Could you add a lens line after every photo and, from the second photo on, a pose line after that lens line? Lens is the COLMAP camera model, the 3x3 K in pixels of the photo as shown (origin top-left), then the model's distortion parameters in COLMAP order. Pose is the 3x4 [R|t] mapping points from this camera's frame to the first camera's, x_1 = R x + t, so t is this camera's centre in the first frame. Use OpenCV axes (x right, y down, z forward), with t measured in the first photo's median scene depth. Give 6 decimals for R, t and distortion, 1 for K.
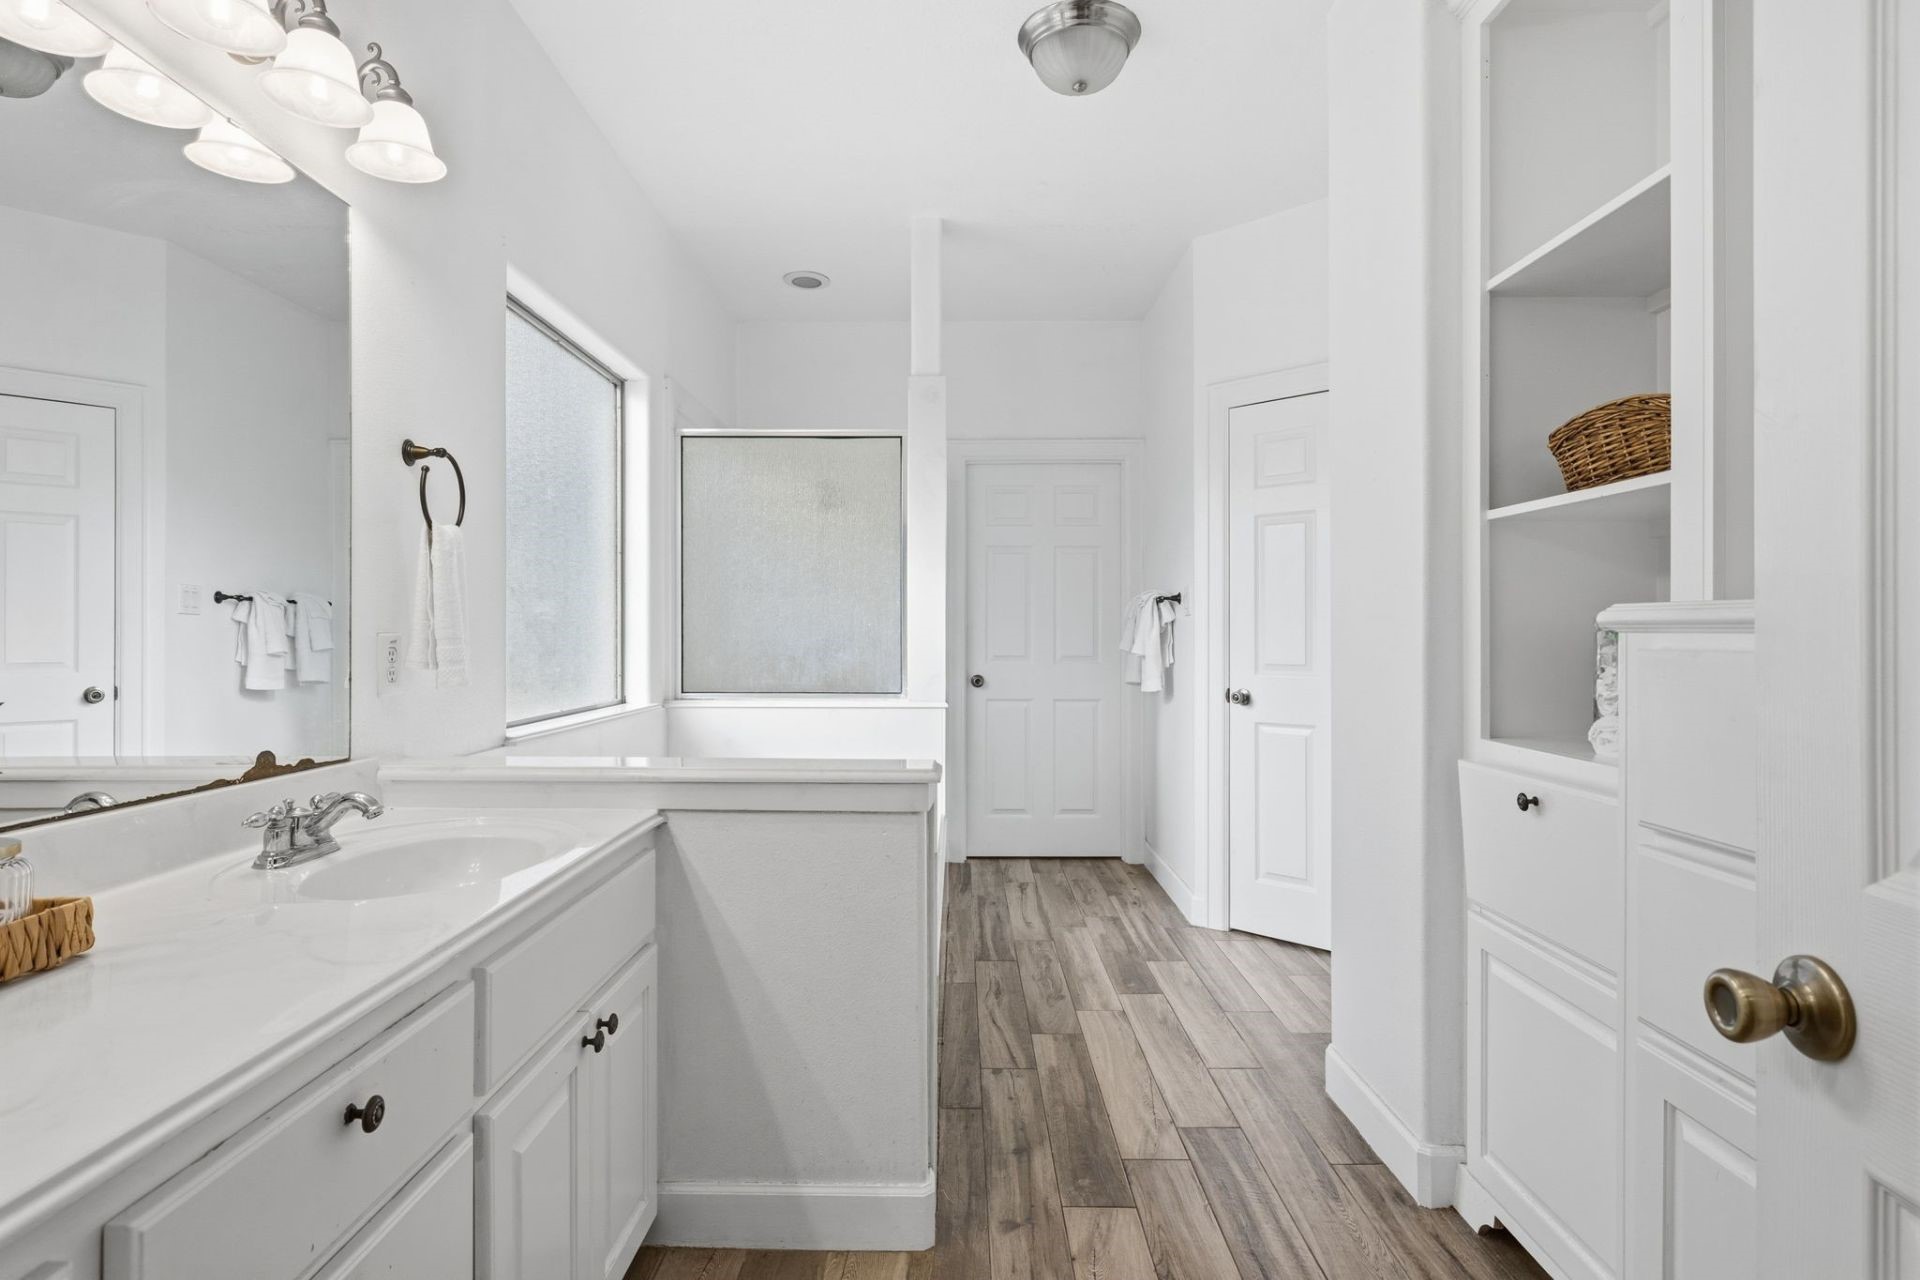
lens RADIAL K [[824.1, 0, 966.5], [0, 824.1, 634.2], [0, 0, 1]] dist [-0.001827, 0.000401]
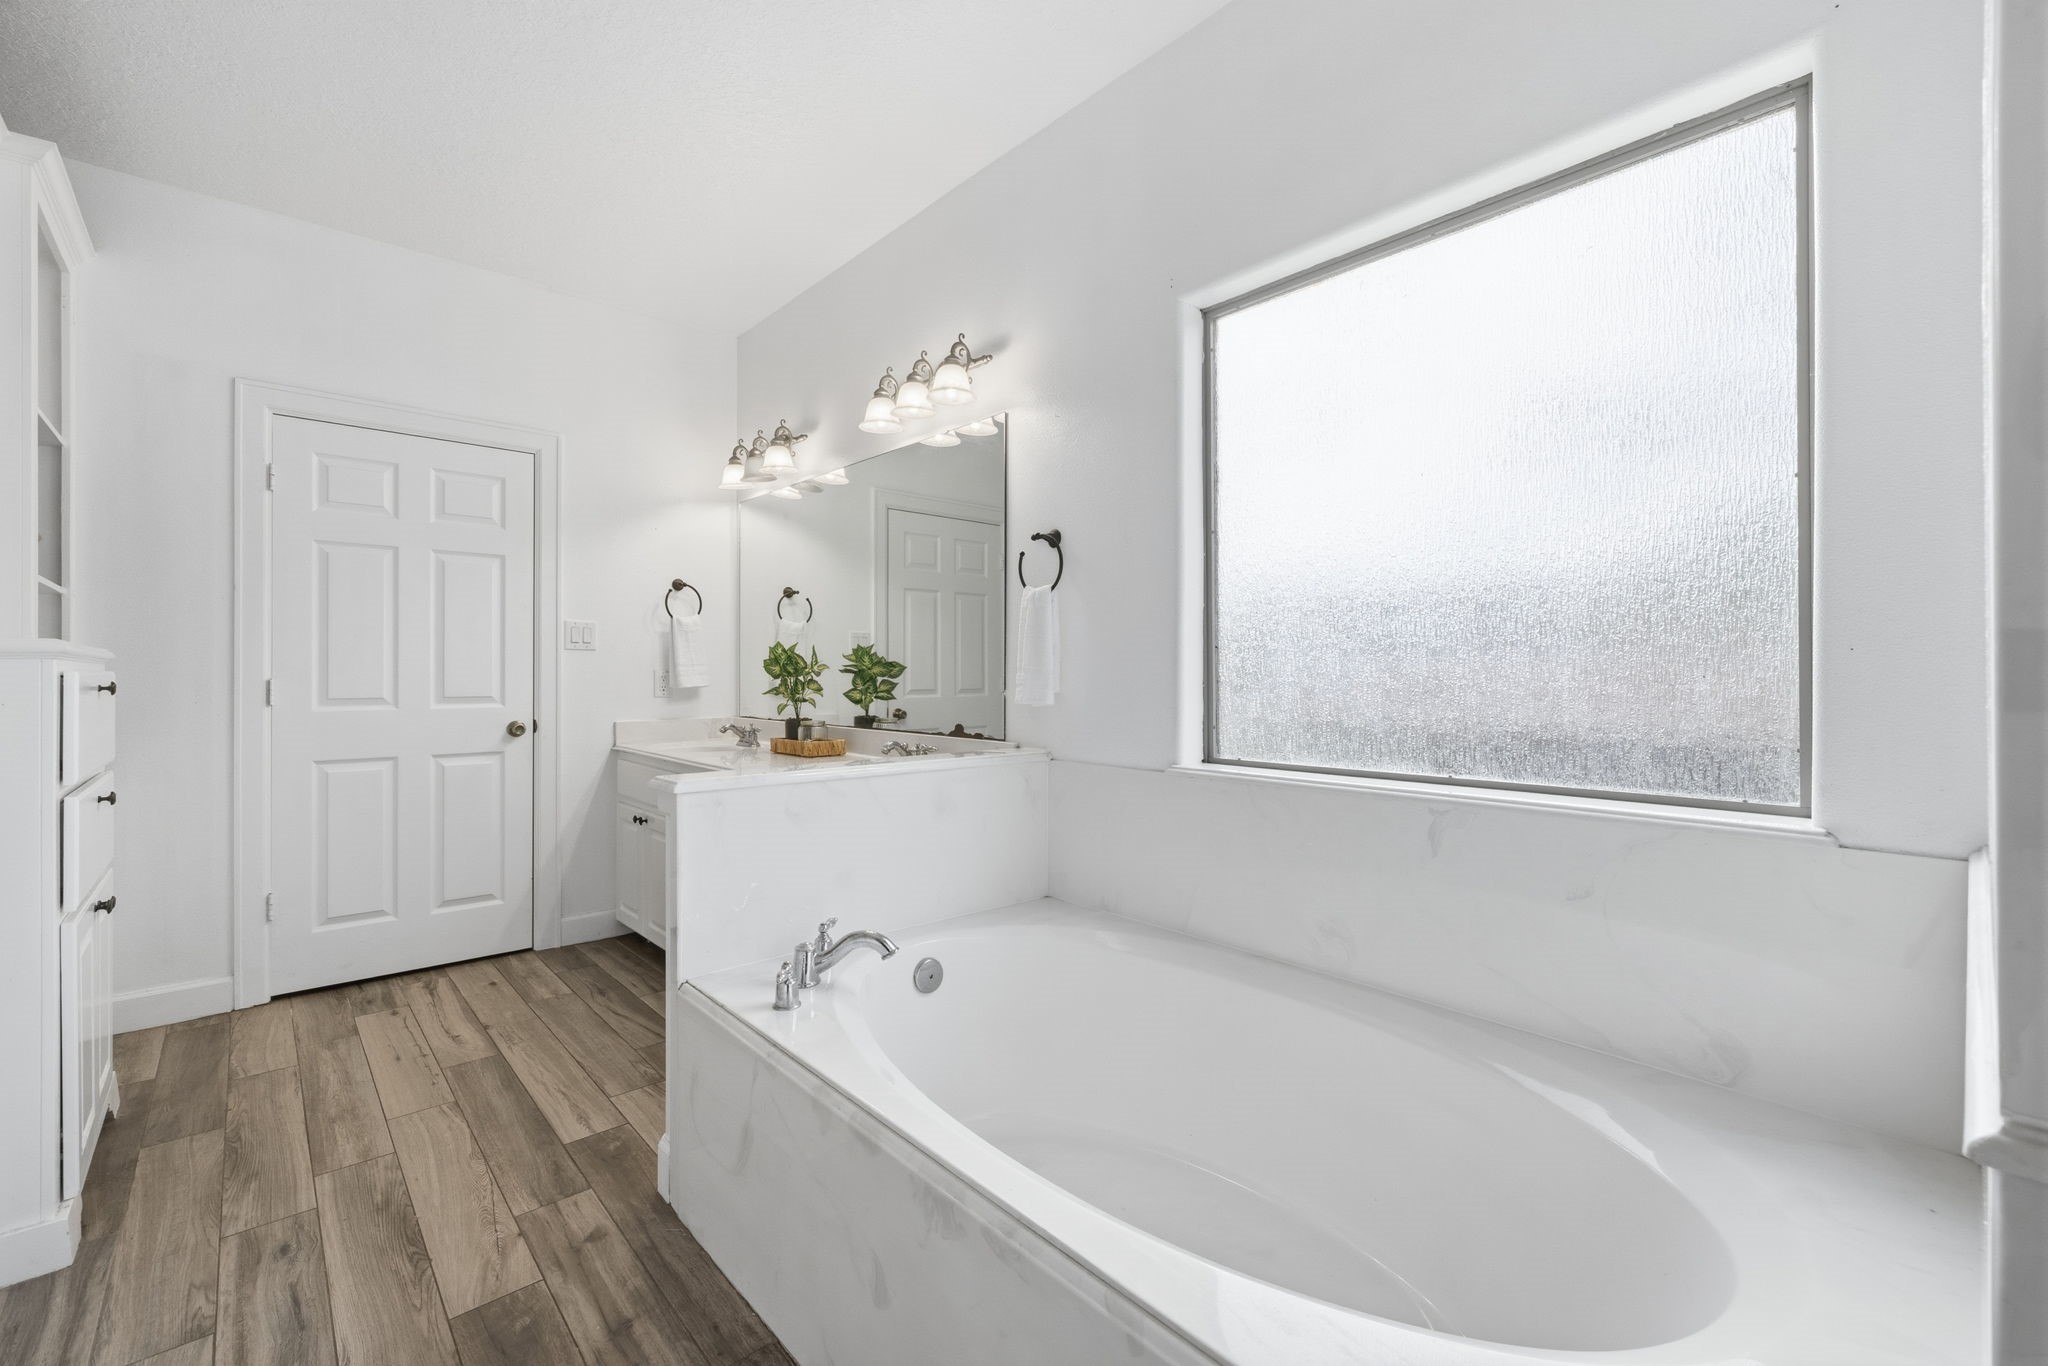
lens RADIAL K [[879.1, 0, 1035.3], [0, 879.1, 680.0], [0, 0, 1]] dist [-0.001827, 0.000401]
pose [[-0.723347, -0.001204, -0.690483, 0.400814], [-0.002698, 0.999996, 0.001082, 0.022845], [0.690479, 0.002646, -0.723348, 2.105345]]
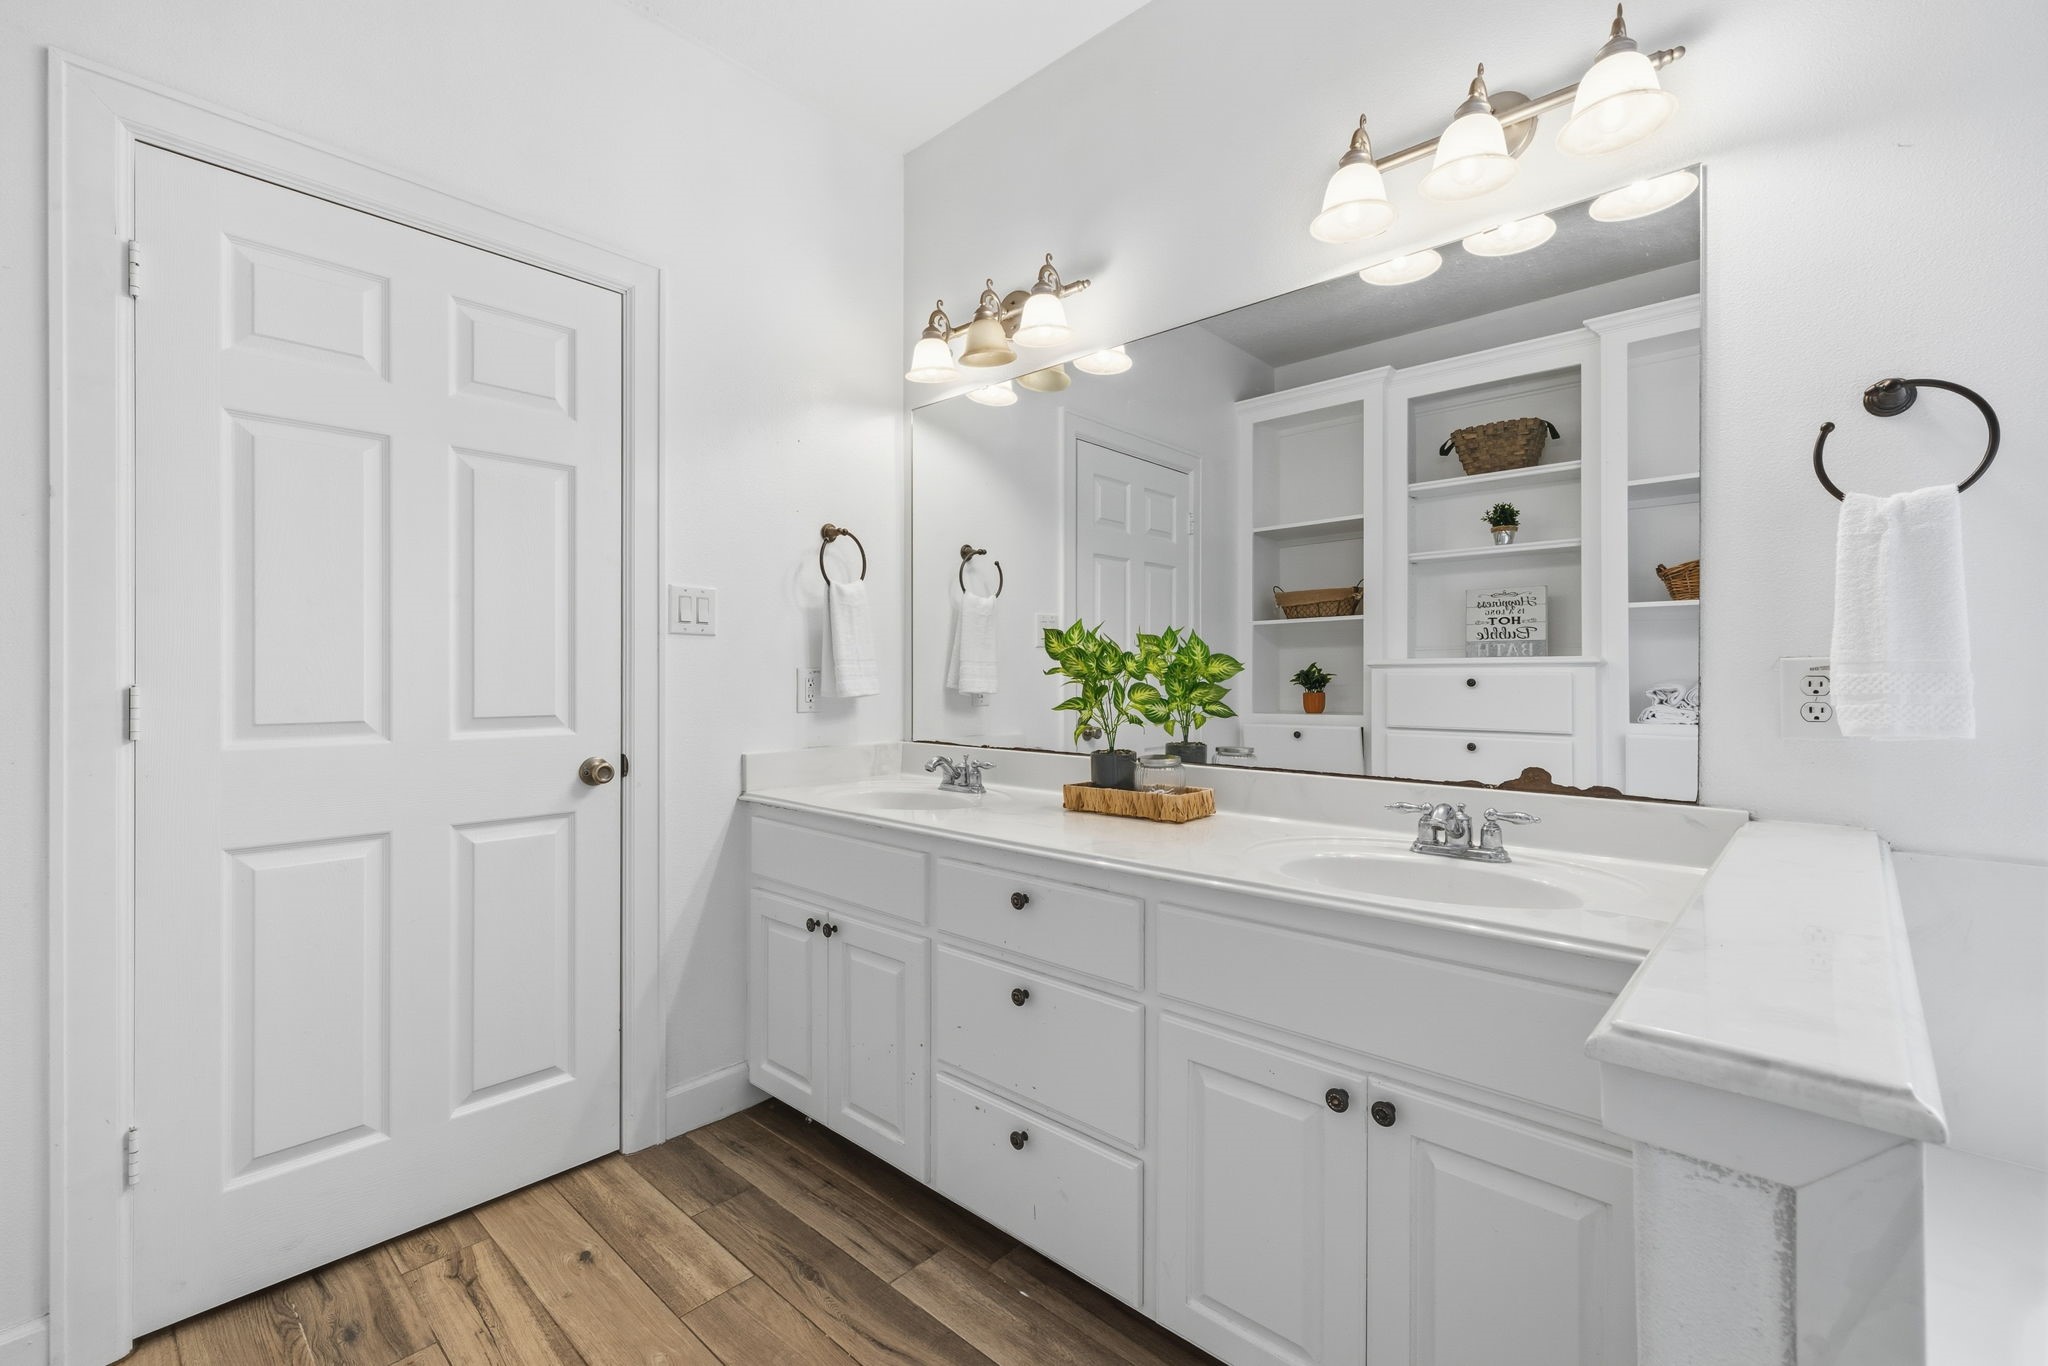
lens RADIAL K [[879.1, 0, 1026.8], [0, 879.1, 681.9], [0, 0, 1]] dist [-0.001827, 0.000401]
pose [[-0.656165, -0.000199, -0.754618, 0.366843], [-0.000722, 1.000000, 0.000364, 0.022094], [0.754617, 0.000783, -0.656165, 0.972644]]
